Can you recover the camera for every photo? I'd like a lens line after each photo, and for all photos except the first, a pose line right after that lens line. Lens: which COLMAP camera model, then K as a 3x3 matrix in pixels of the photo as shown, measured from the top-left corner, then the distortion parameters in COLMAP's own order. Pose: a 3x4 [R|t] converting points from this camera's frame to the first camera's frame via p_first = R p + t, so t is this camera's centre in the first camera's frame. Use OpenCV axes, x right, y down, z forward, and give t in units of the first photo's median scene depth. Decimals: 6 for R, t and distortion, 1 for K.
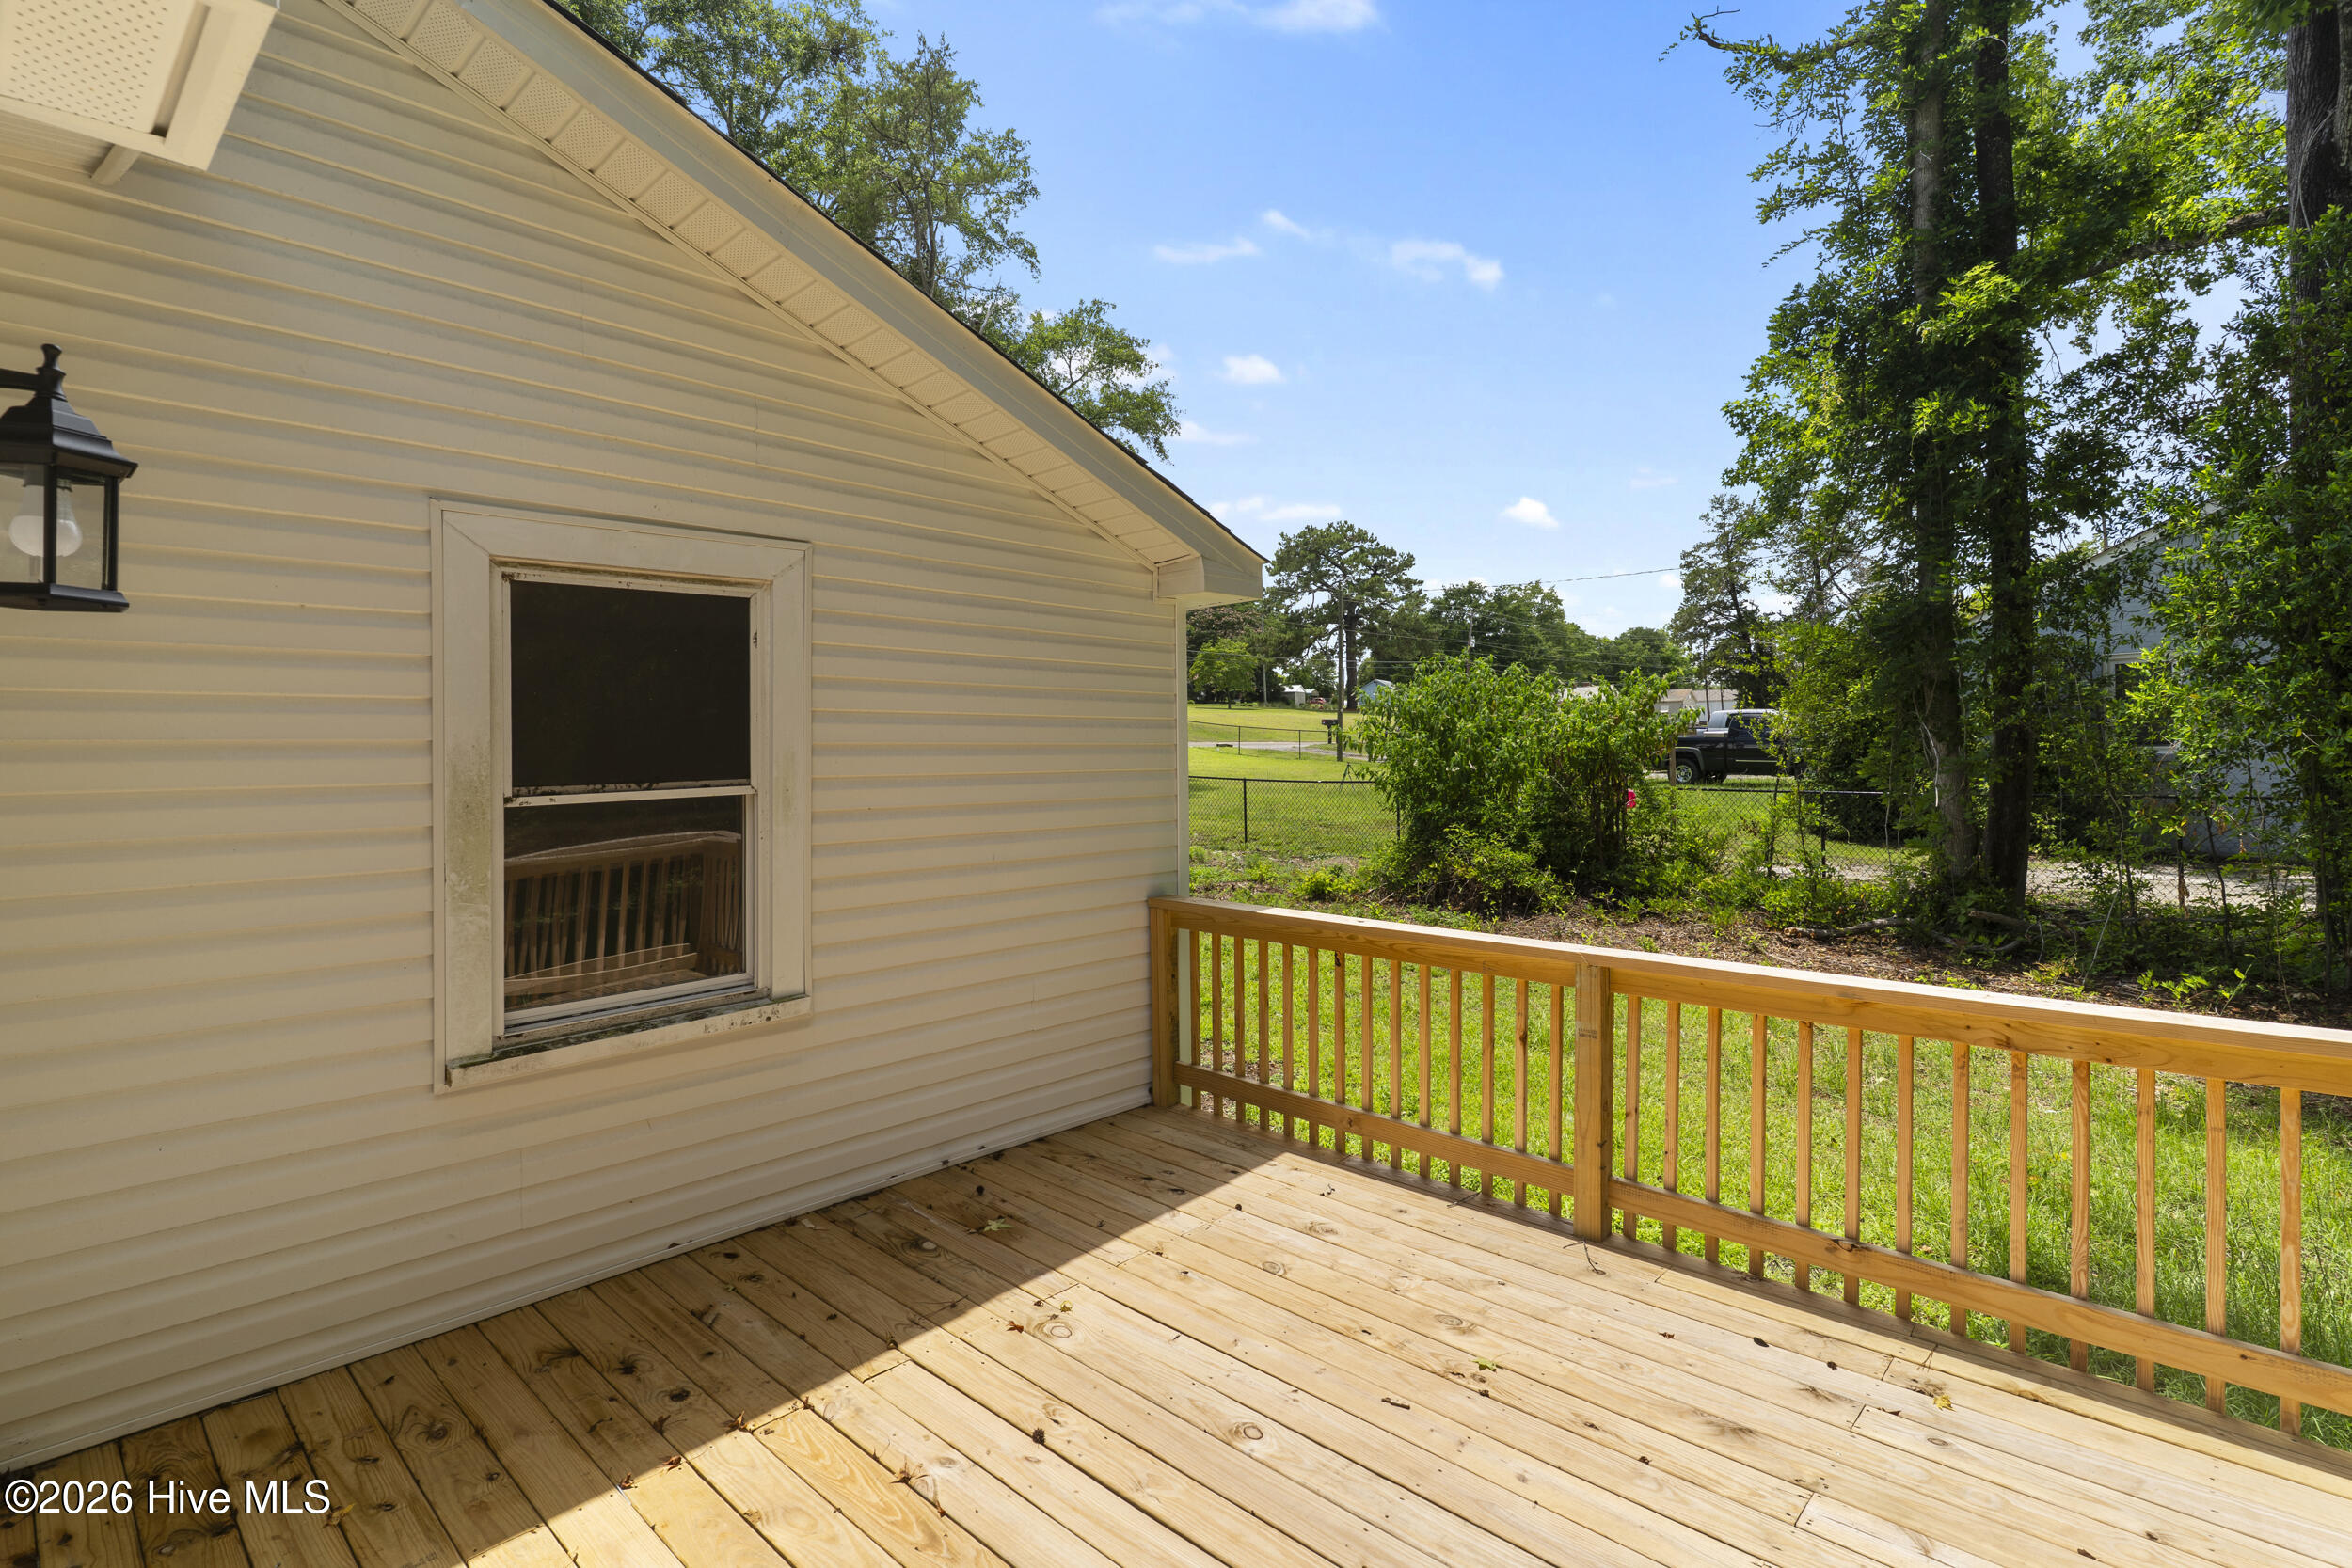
lens RADIAL K [[1141.7, 0, 1173.8], [0, 1141.7, 719.9], [0, 0, 1]] dist [-0.002640, -0.000535]
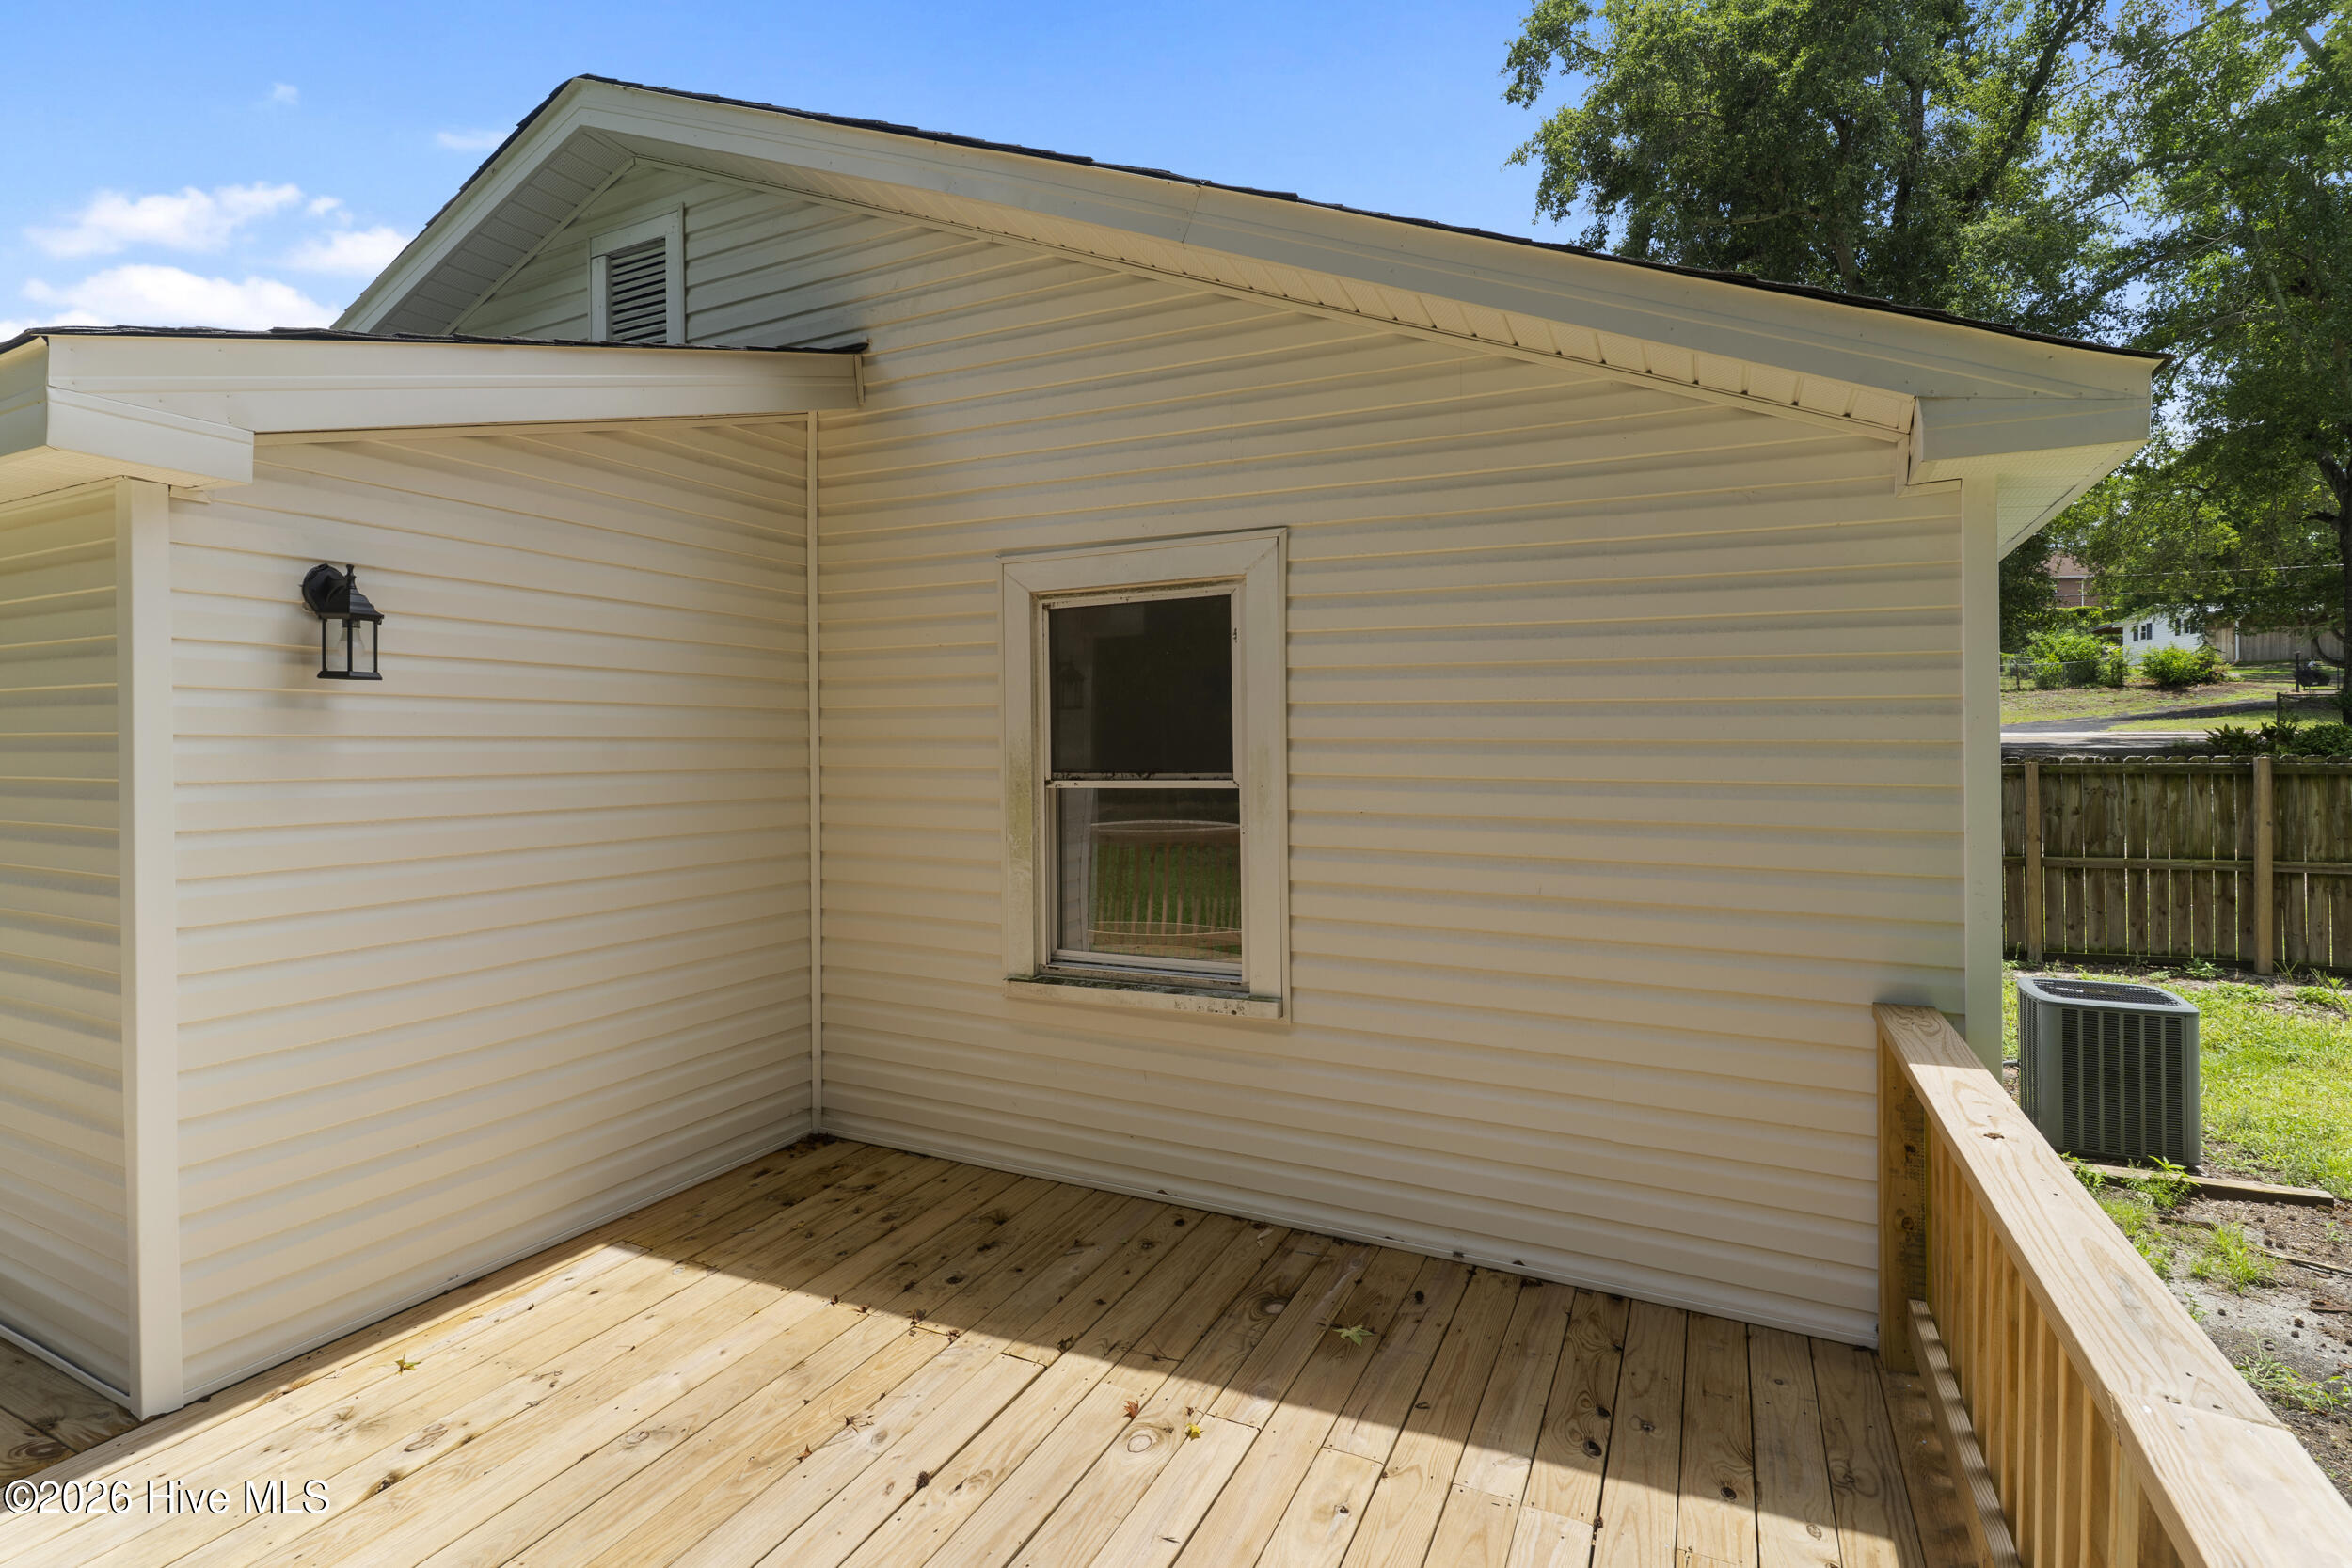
lens RADIAL K [[1137.5, 0, 1155.9], [0, 1137.5, 741.2], [0, 0, 1]] dist [0.001956, -0.000854]
pose [[0.293957, 0.008108, -0.955784, 0.549878], [0.019788, 0.999698, 0.014567, 0.006793], [0.955614, -0.023195, 0.293708, 0.611890]]
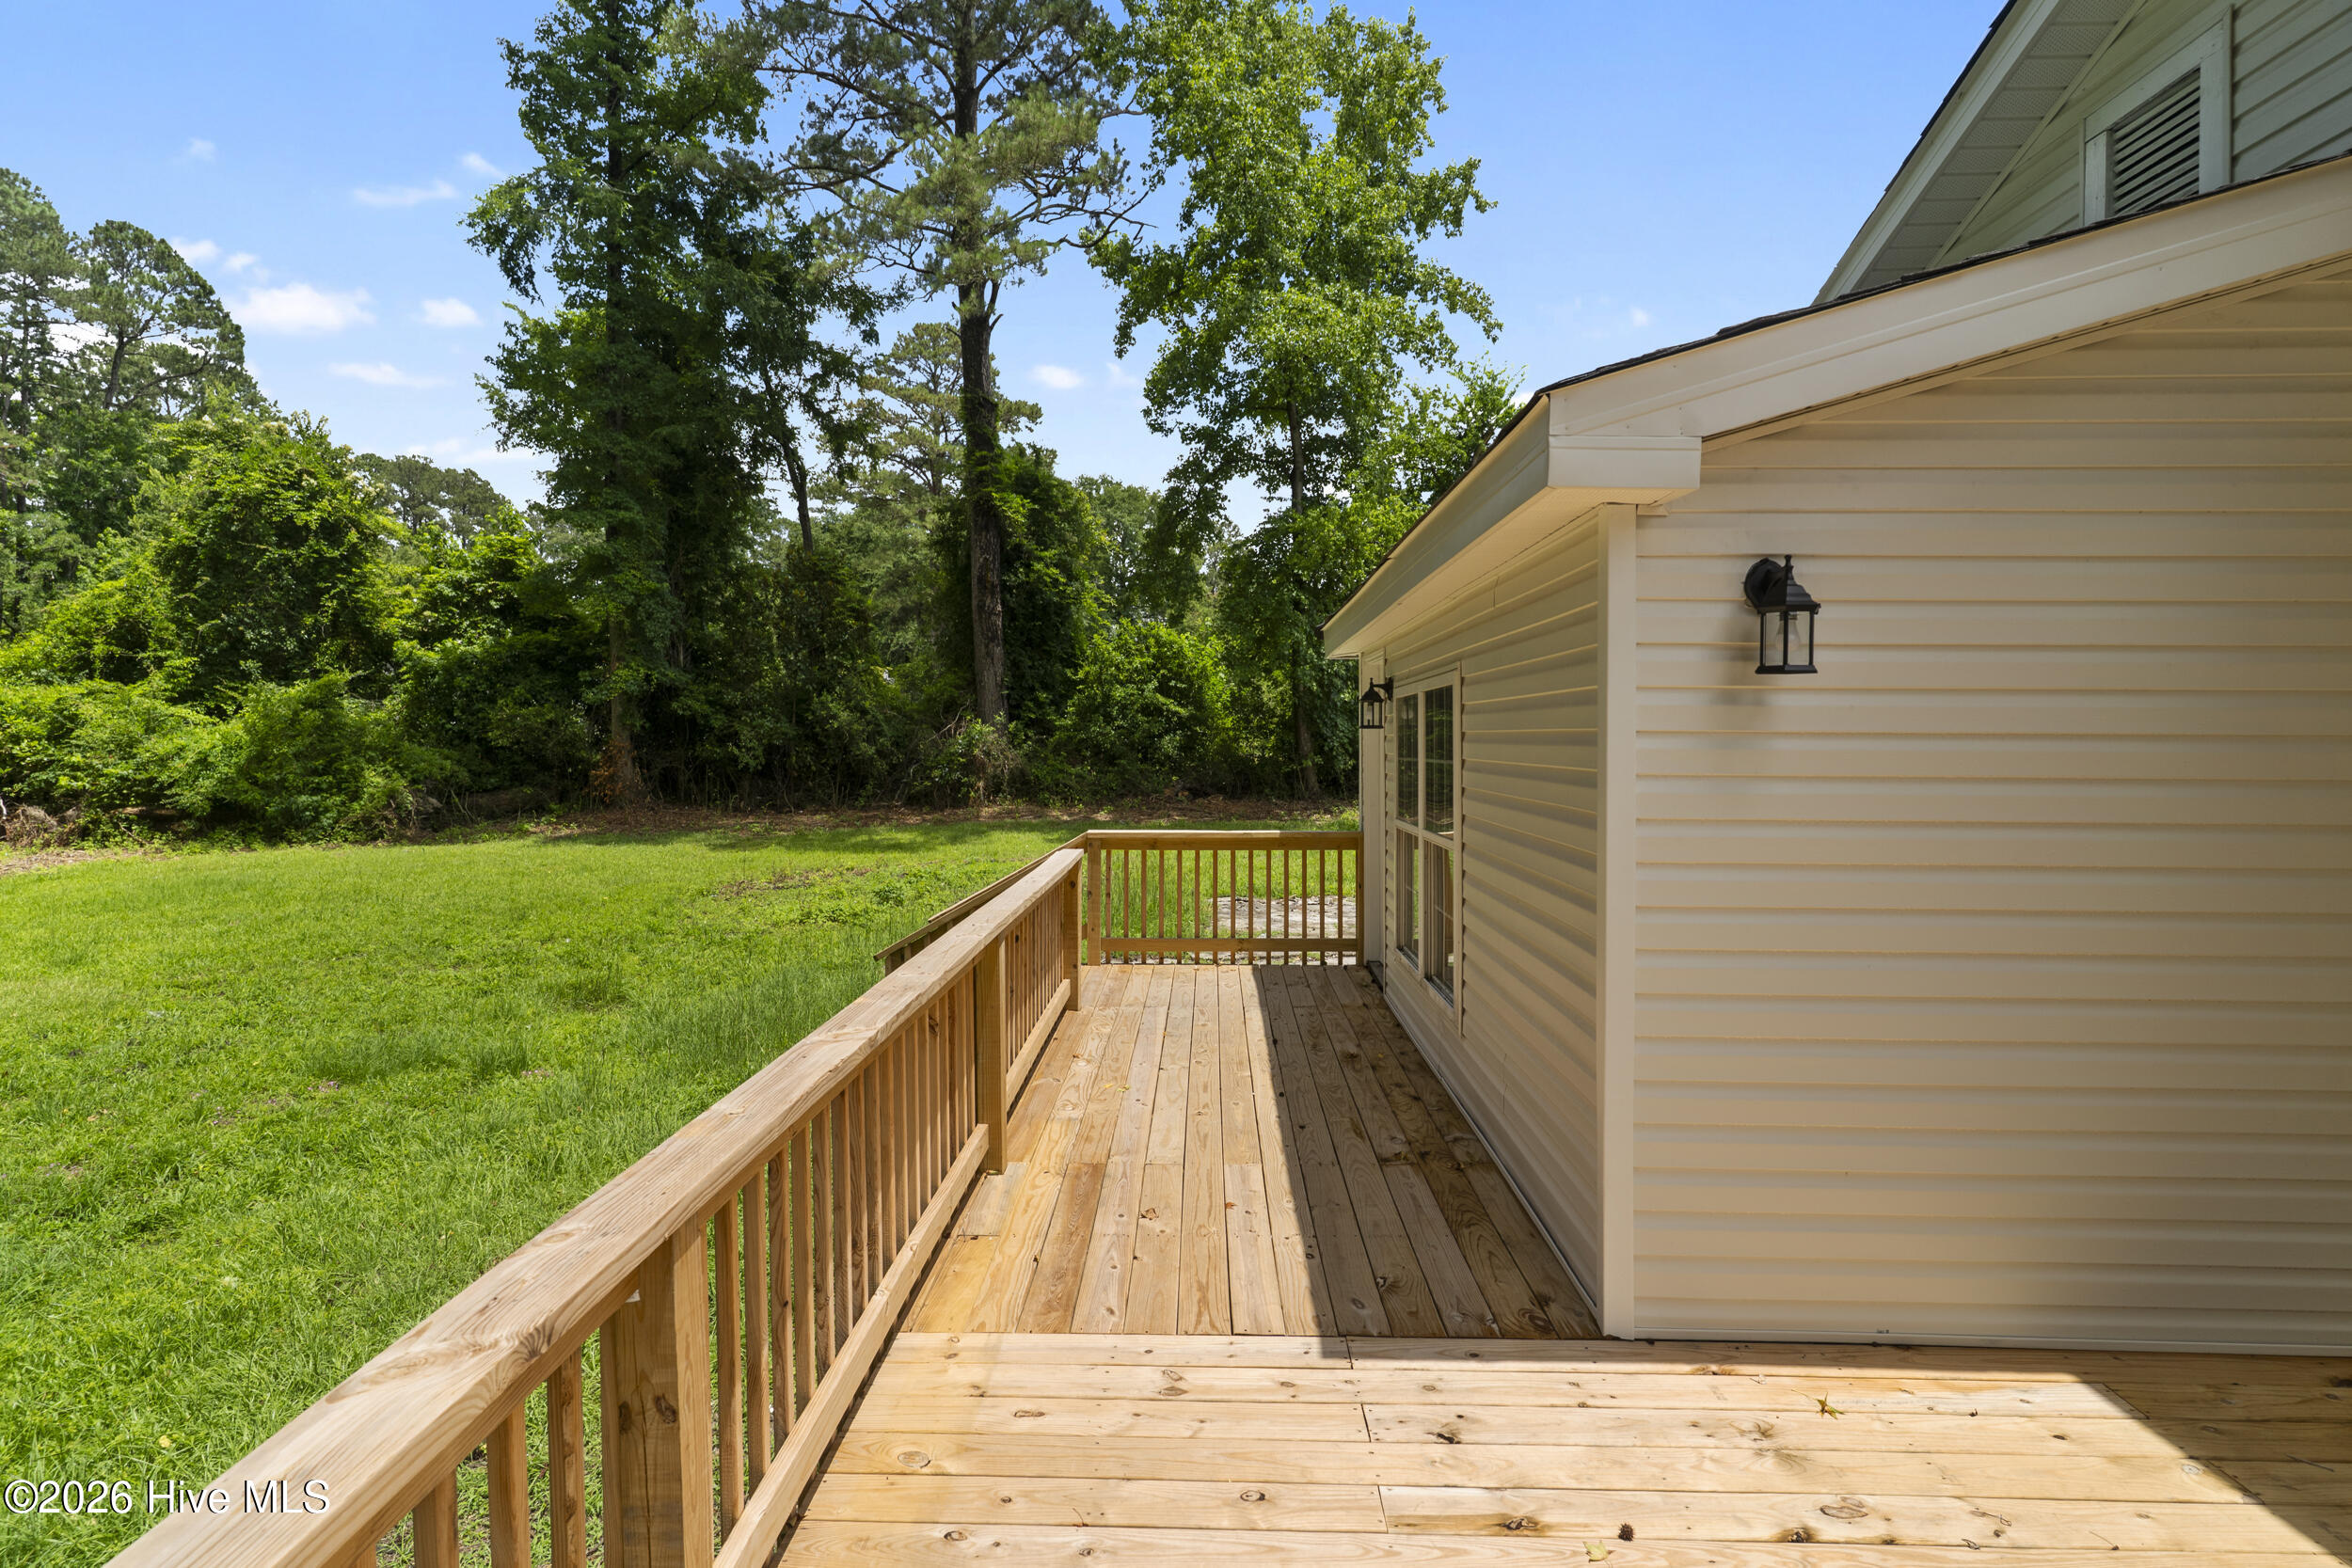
lens RADIAL K [[1128.0, 0, 1172.3], [0, 1128.0, 755.5], [0, 0, 1]] dist [0.001728, -0.000905]
pose [[-0.742883, 0.017479, -0.669193, 0.449553], [0.016233, 0.999835, 0.008095, 0.006406], [0.669224, -0.004850, -0.743045, 0.598420]]
